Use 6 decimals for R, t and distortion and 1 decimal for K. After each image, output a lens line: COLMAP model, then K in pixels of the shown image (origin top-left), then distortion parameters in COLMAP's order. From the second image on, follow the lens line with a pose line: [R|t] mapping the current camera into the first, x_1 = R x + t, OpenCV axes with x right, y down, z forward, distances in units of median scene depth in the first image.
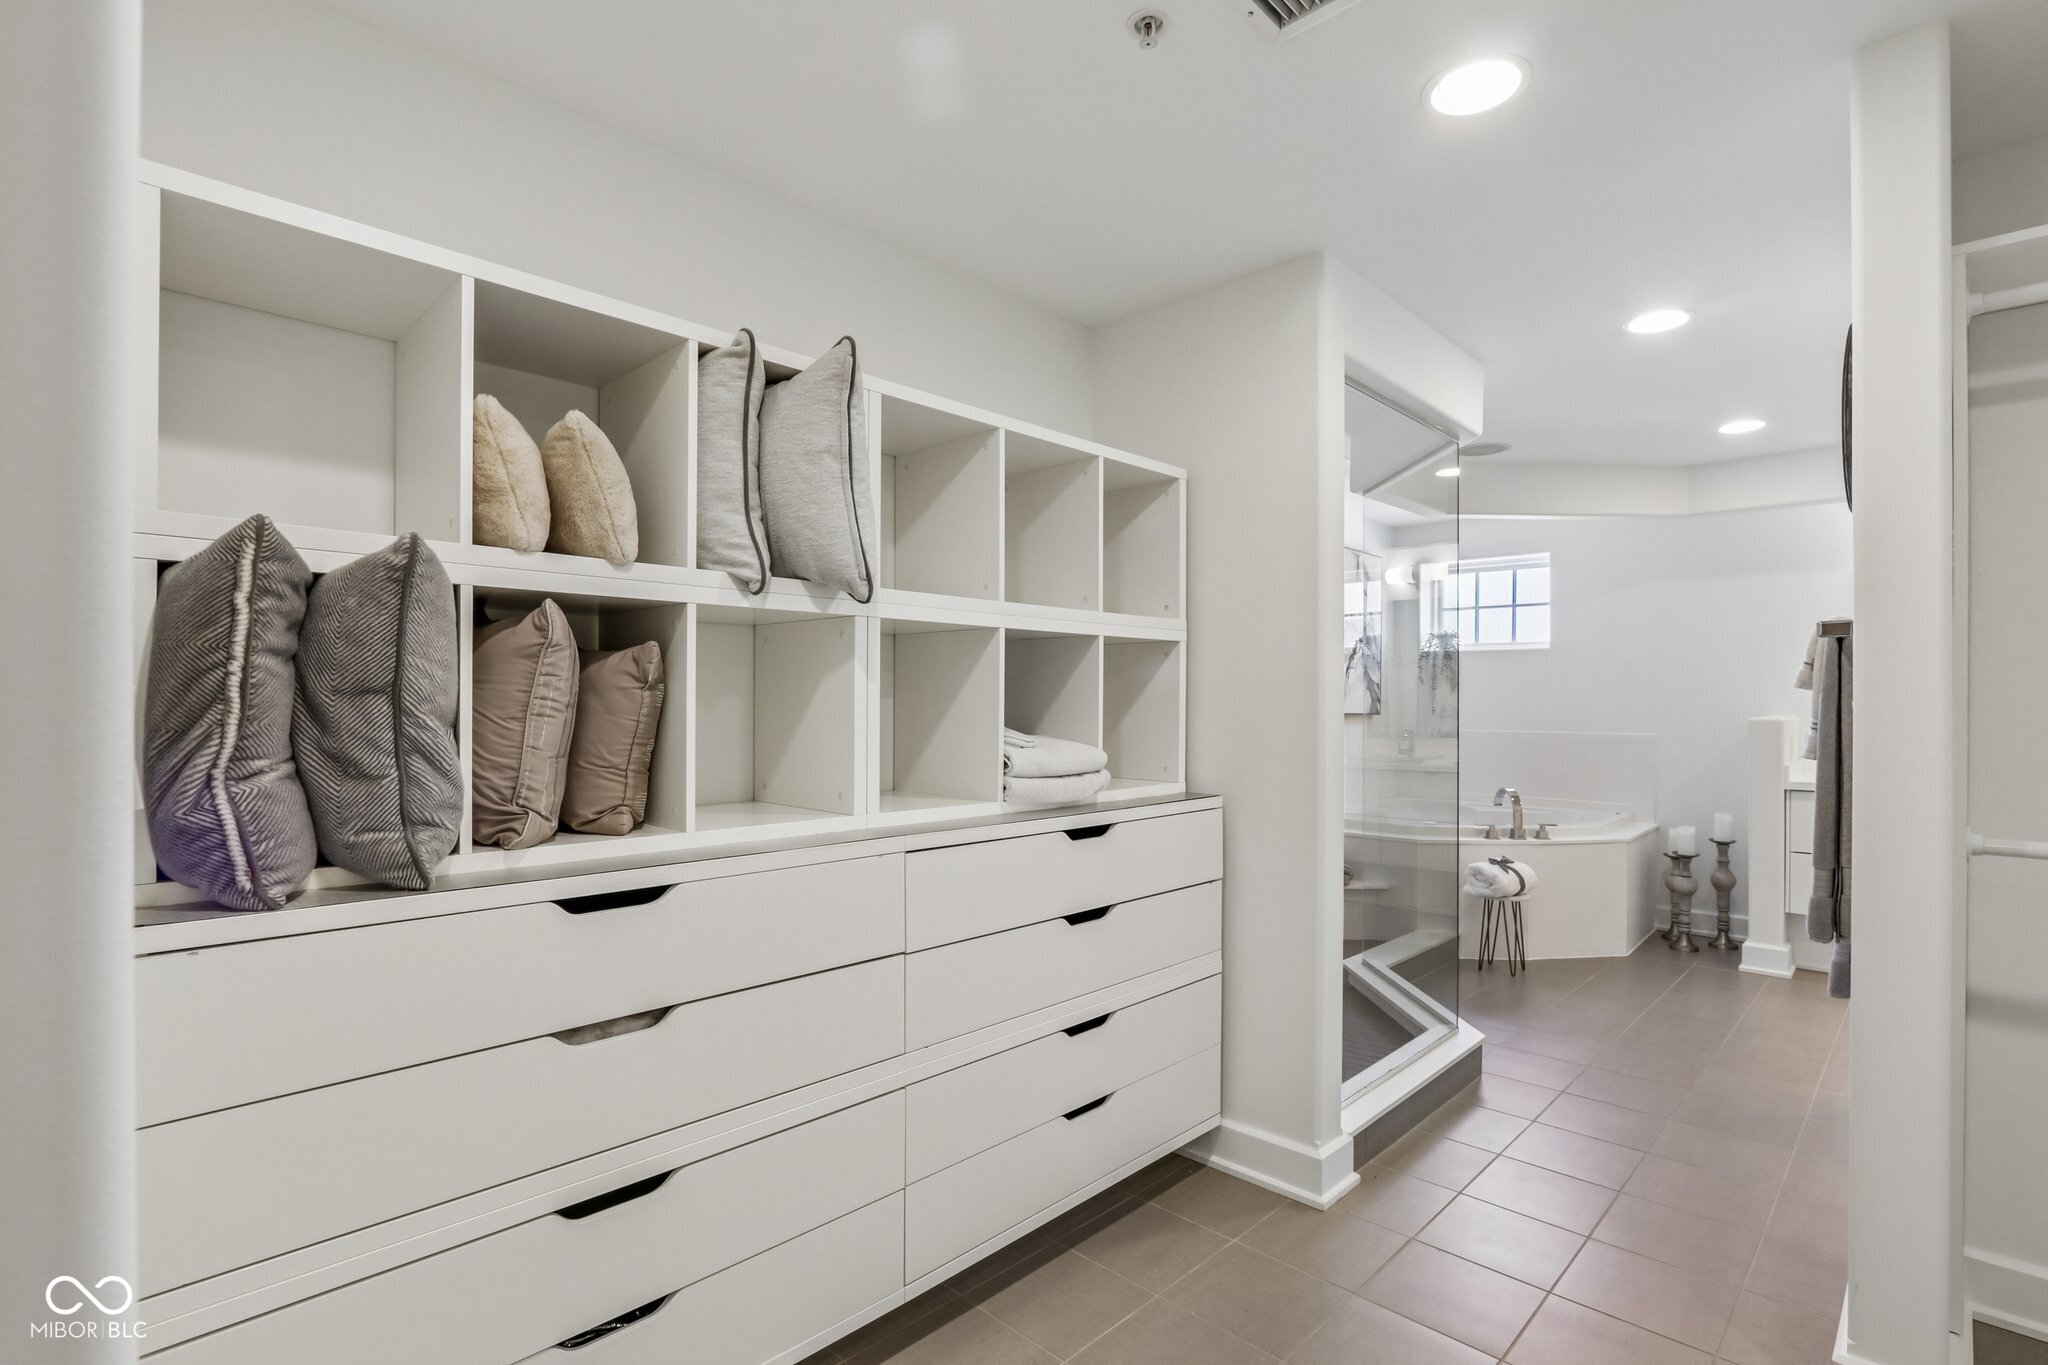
lens RADIAL K [[973.4, 0, 1021.0], [0, 973.4, 697.9], [0, 0, 1]] dist [-0.013947, 0.002333]
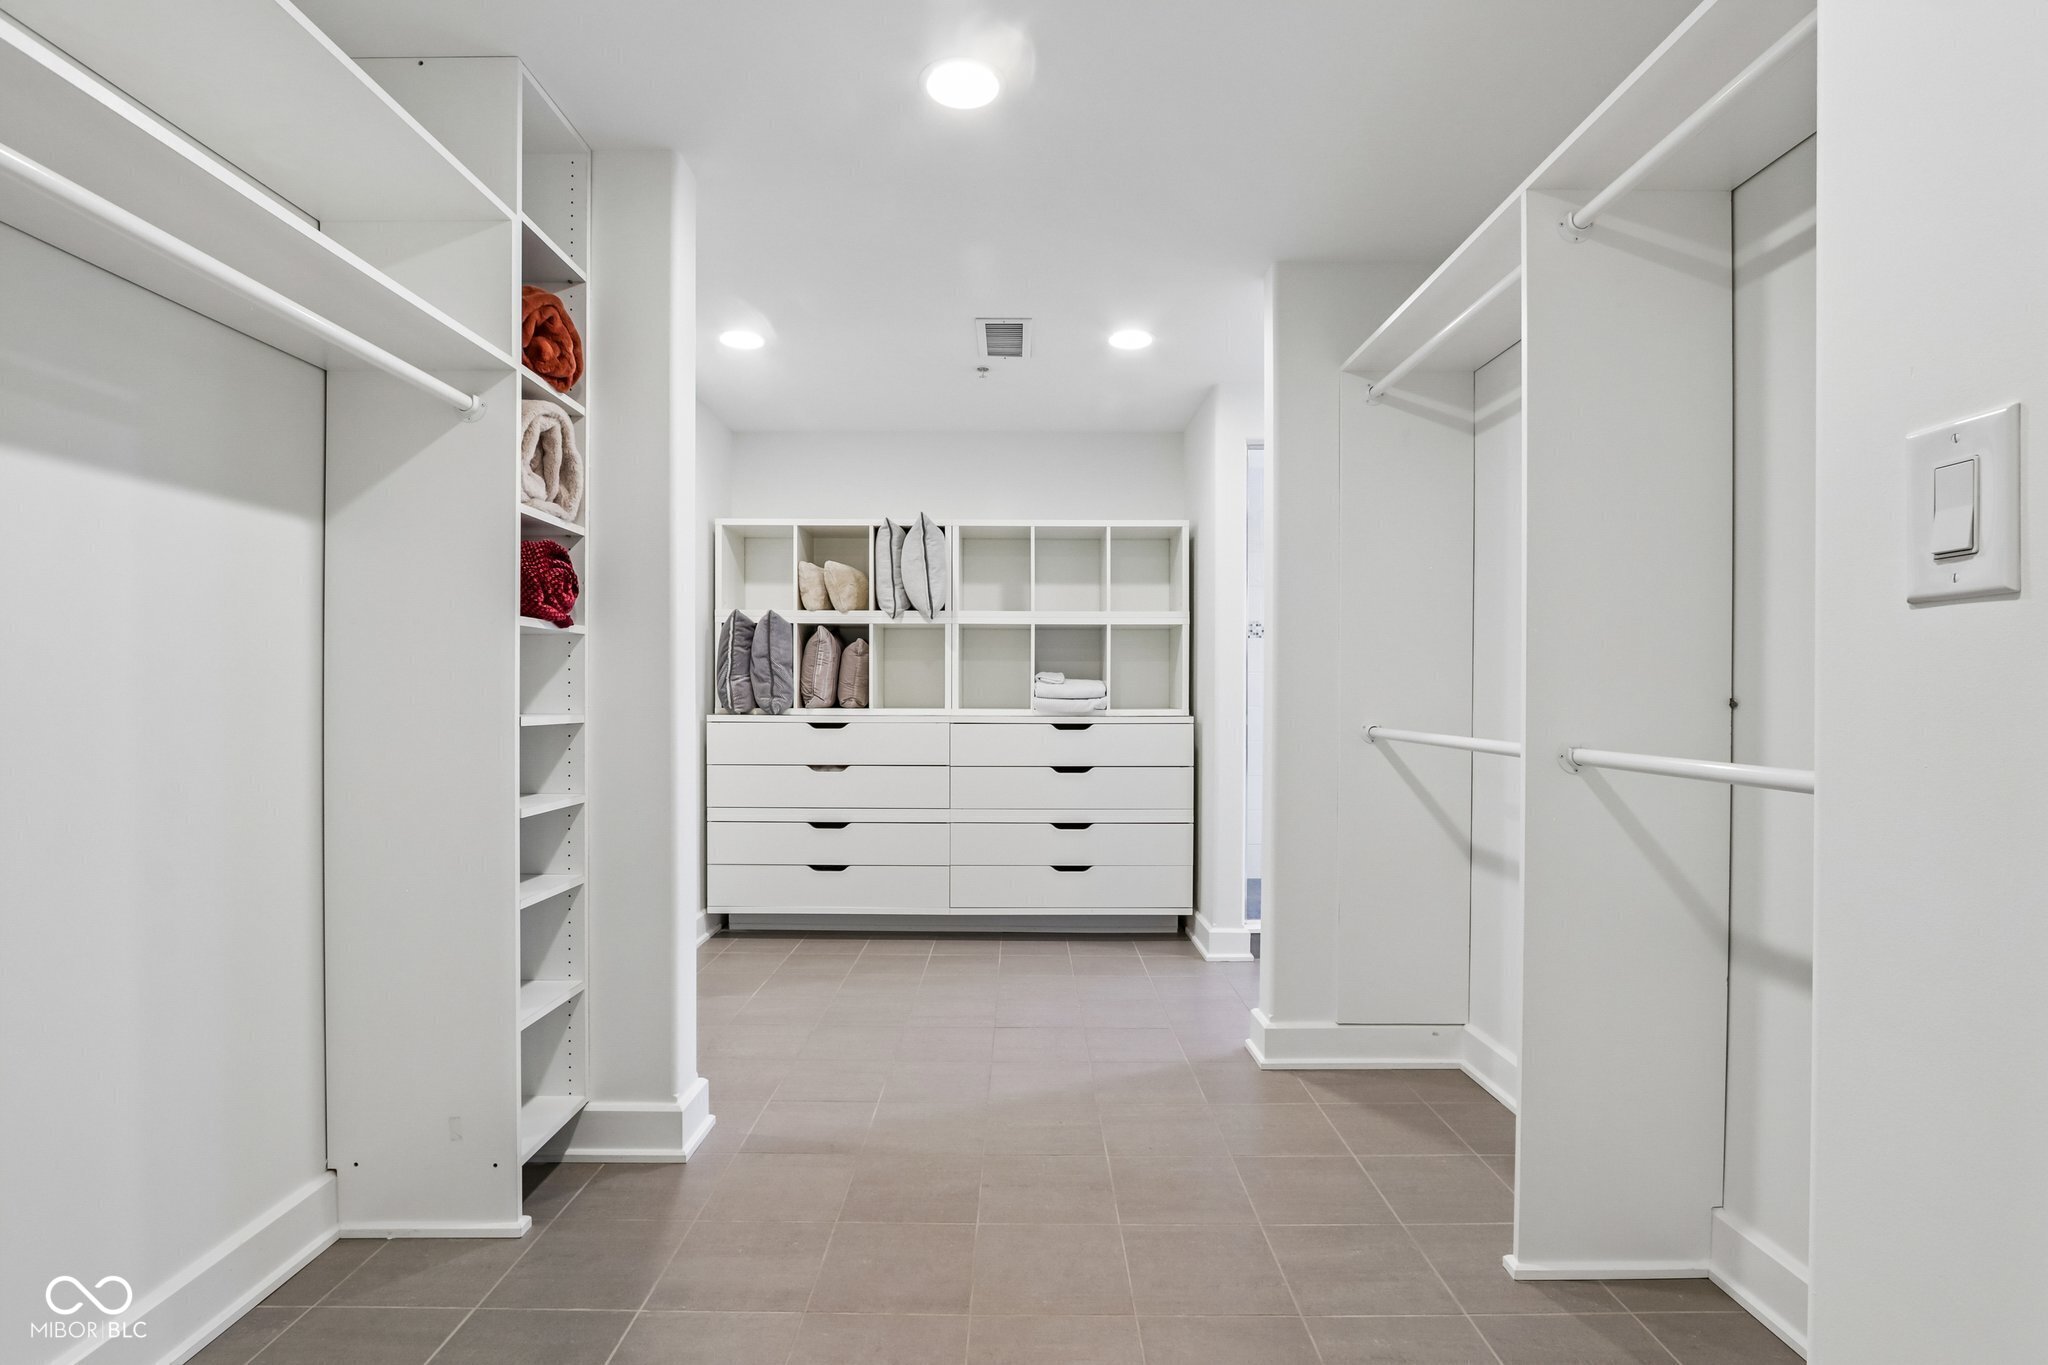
lens RADIAL K [[983.1, 0, 1010.9], [0, 983.1, 701.0], [0, 0, 1]] dist [-0.018619, 0.002984]
pose [[0.695690, 0.004913, -0.718326, 0.926987], [0.001054, 0.999969, 0.007859, 0.047228], [0.718342, -0.006224, 0.695662, -0.303406]]
